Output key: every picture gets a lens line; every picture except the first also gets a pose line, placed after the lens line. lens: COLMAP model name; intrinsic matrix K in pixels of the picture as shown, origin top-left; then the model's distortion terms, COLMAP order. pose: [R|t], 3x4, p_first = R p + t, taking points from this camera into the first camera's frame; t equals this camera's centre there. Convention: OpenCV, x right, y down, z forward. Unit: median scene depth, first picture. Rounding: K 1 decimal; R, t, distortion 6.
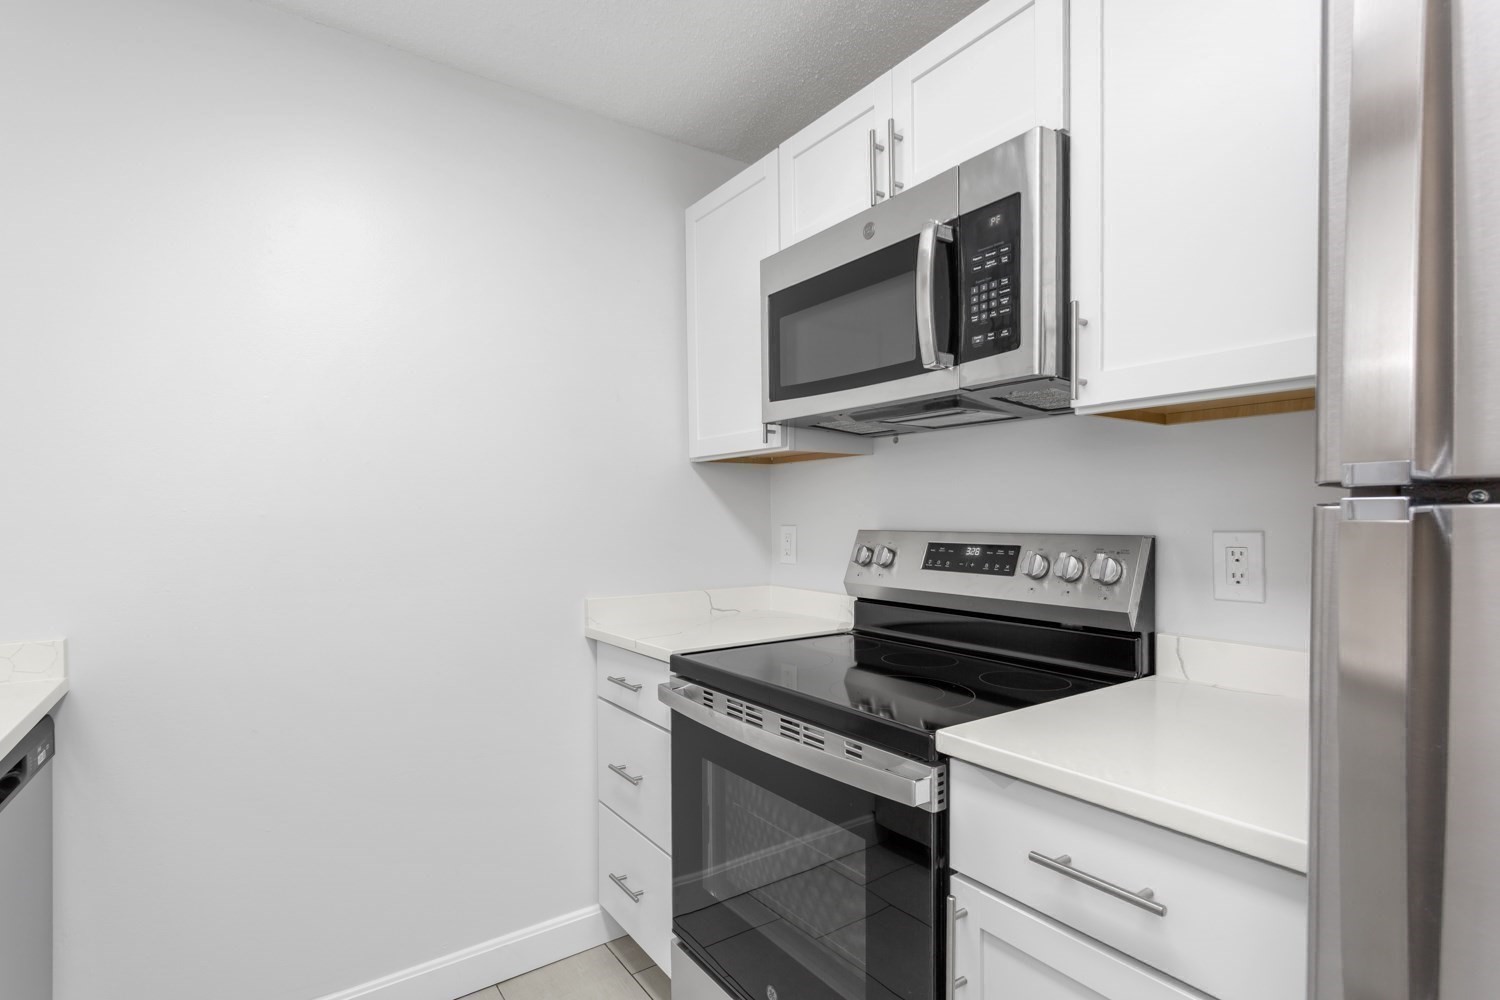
lens RADIAL K [[722.3, 0, 747.5], [0, 722.3, 530.8], [0, 0, 1]] dist [-0.000111, 0.000104]
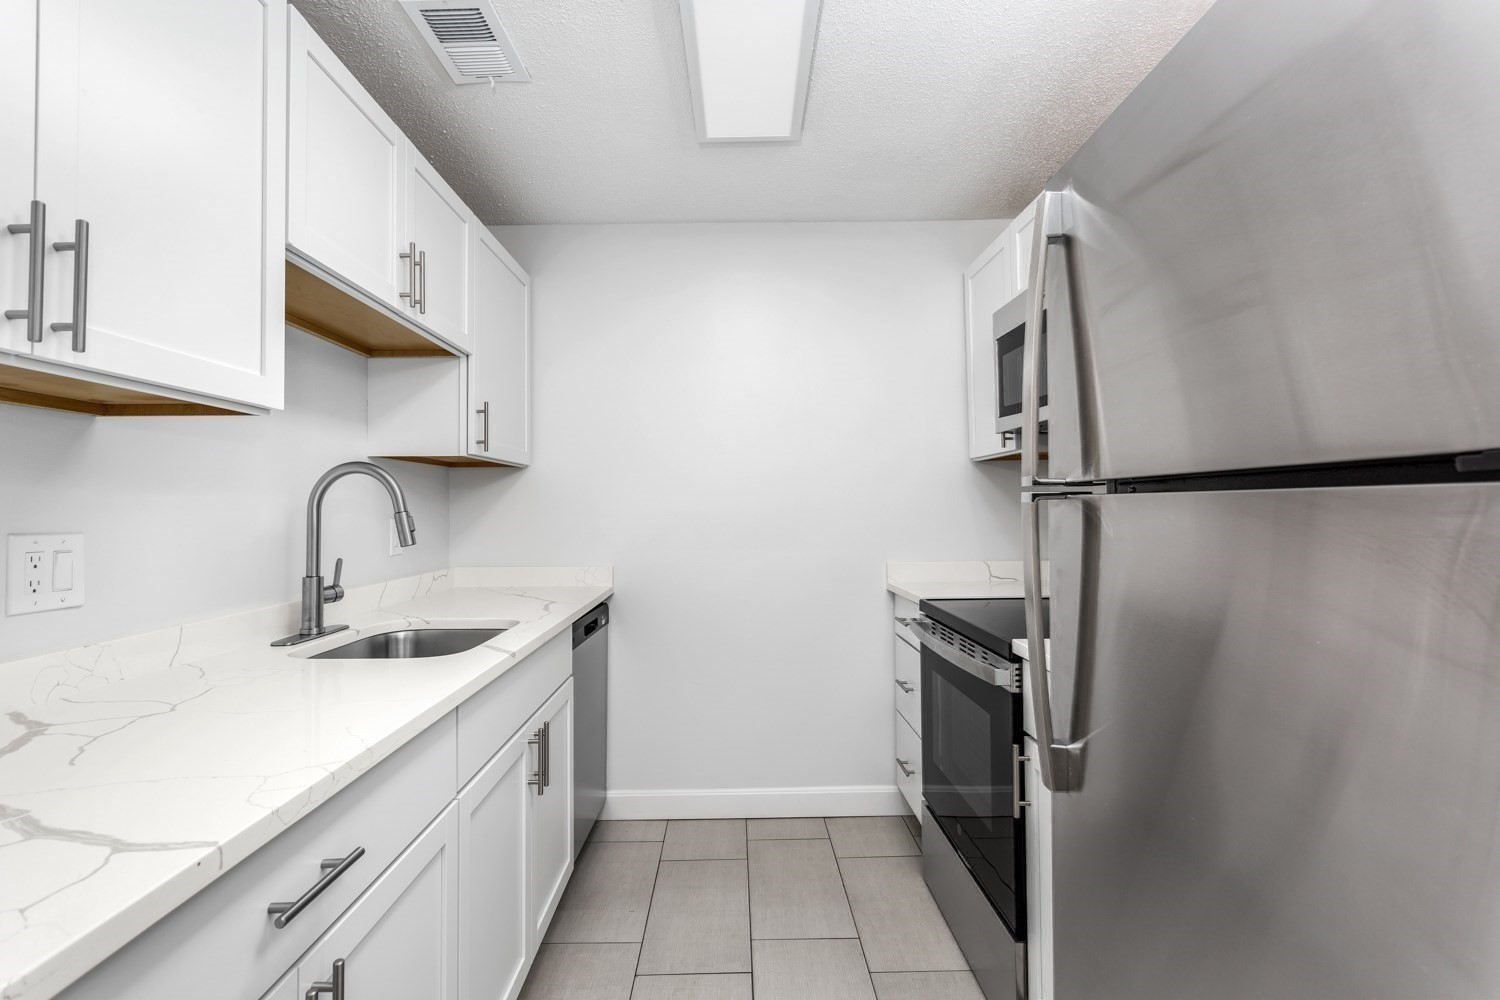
lens RADIAL K [[716.9, 0, 749.2], [0, 716.9, 520.1], [0, 0, 1]] dist [0.000279, 0.000874]
pose [[0.833284, 0.010676, -0.552742, 0.400136], [-0.009110, 0.999943, 0.005579, 0.008519], [0.552770, 0.000387, 0.833334, -0.381947]]
